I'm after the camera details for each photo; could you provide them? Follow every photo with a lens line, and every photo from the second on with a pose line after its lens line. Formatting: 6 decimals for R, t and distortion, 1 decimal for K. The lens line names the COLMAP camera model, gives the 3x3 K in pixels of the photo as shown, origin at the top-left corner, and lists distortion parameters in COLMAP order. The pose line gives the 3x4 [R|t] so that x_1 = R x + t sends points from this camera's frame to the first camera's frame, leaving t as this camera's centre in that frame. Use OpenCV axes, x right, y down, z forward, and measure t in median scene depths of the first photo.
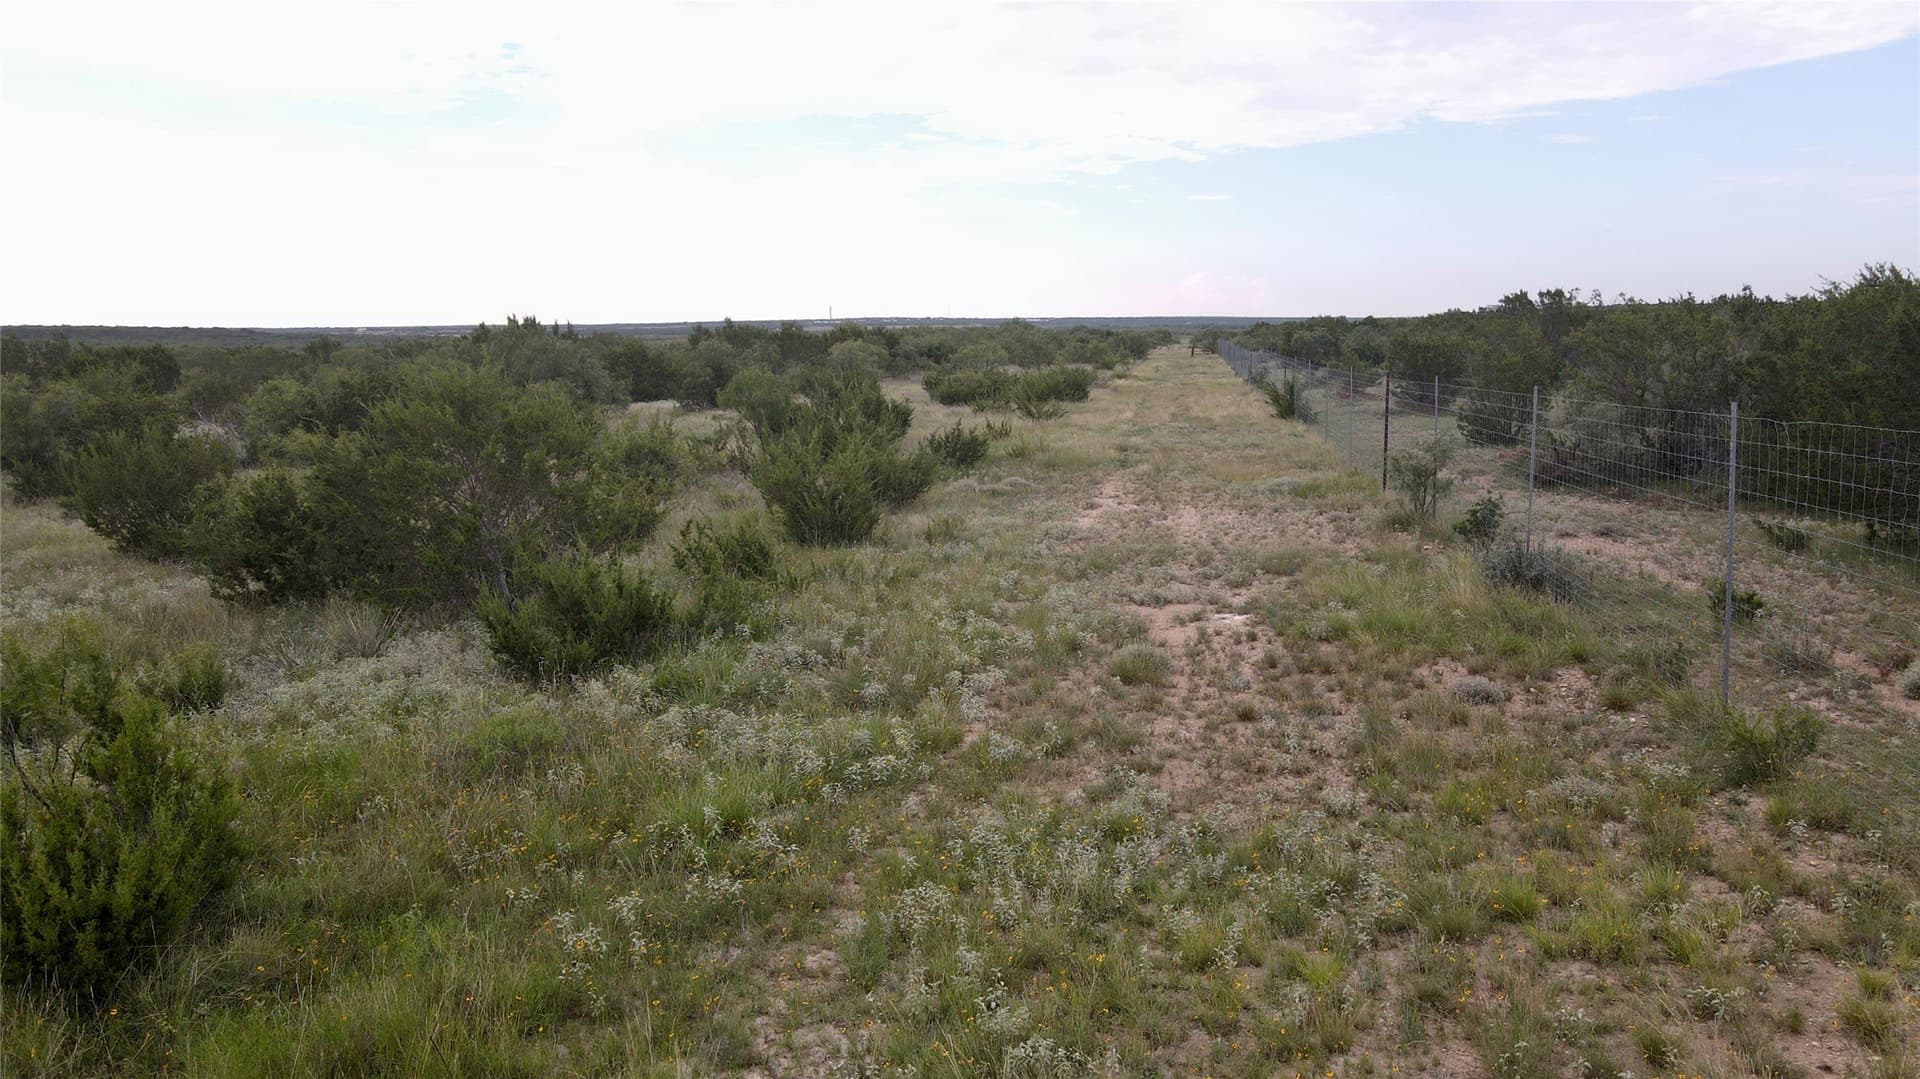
lens RADIAL K [[1379.5, 0, 966.5], [0, 1379.5, 550.0], [0, 0, 1]] dist [-0.019042, 0.027901]
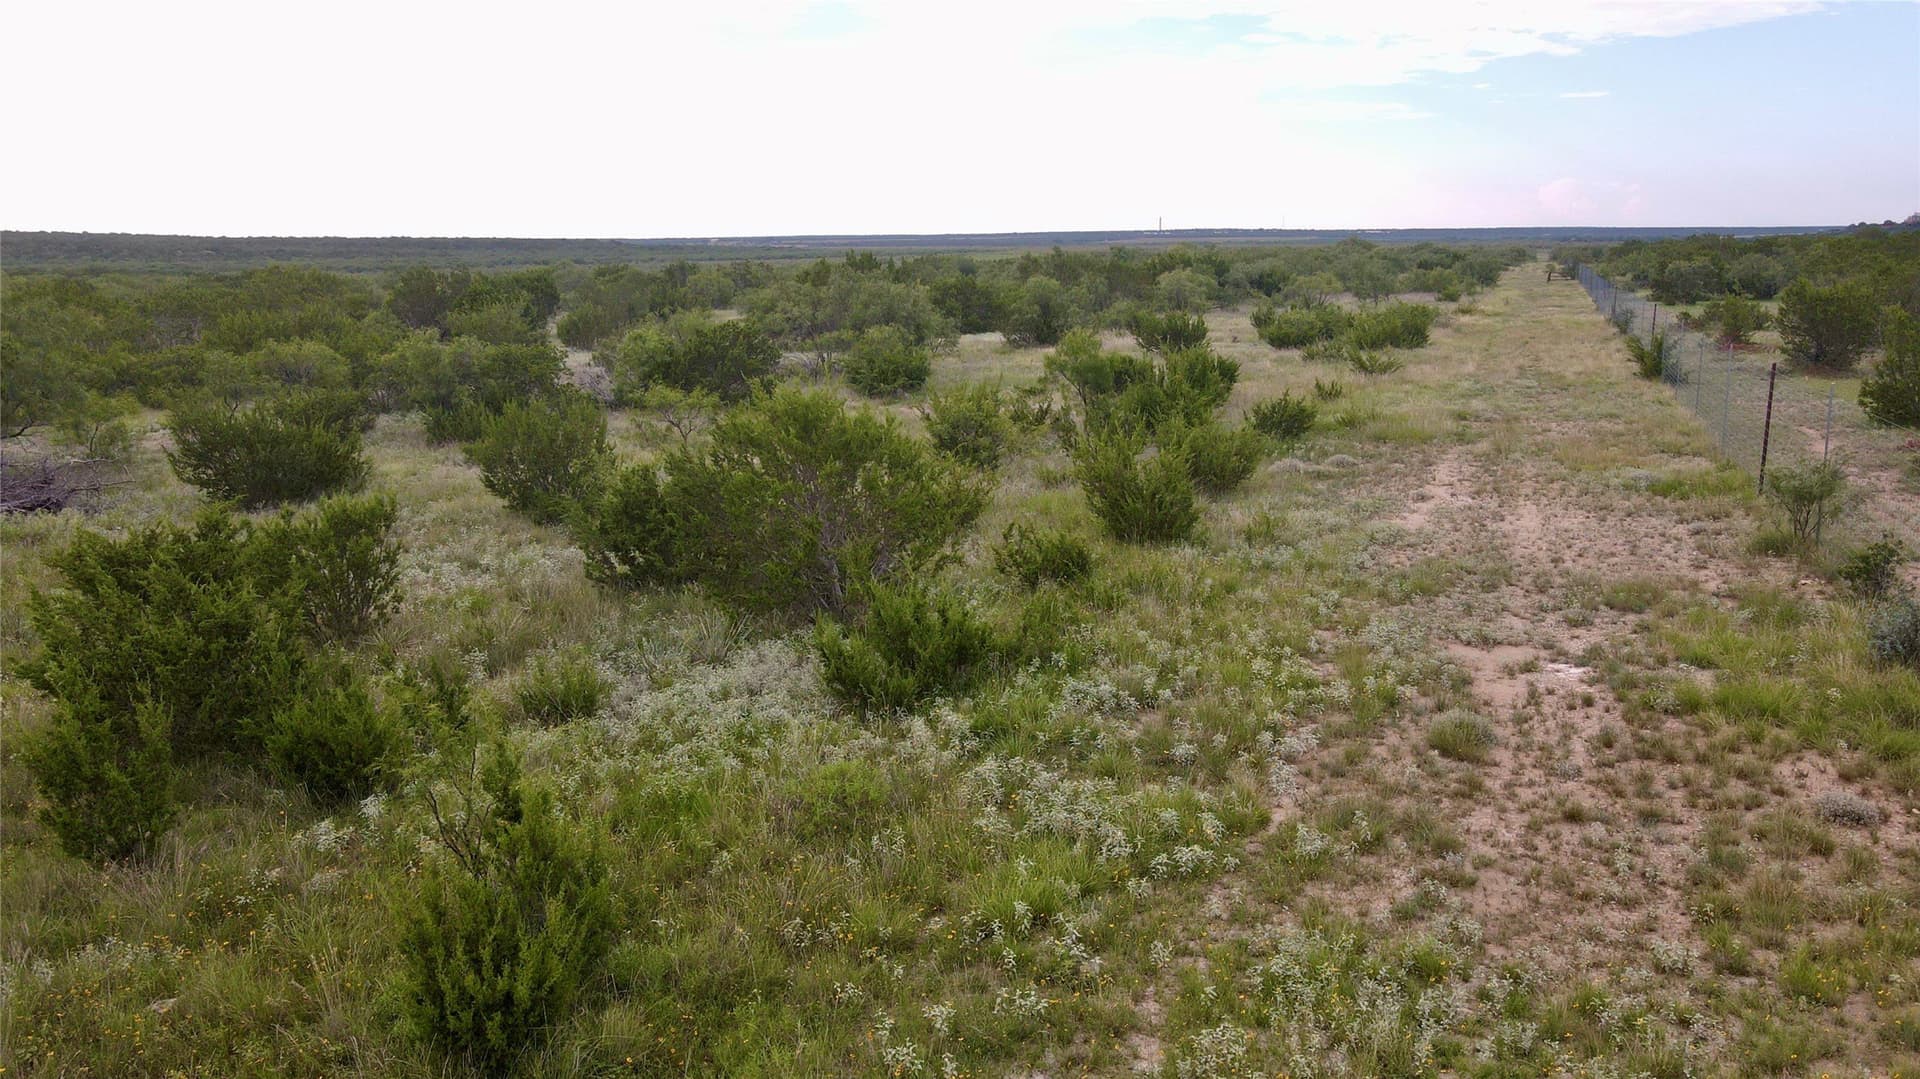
lens RADIAL K [[1379.5, 0, 967.4], [0, 1379.5, 539.5], [0, 0, 1]] dist [-0.019042, 0.027901]
pose [[0.973221, 0.053591, -0.223537, -0.003144], [-0.036655, 0.996182, 0.079238, -0.112043], [0.226929, -0.068923, 0.971469, -0.009132]]
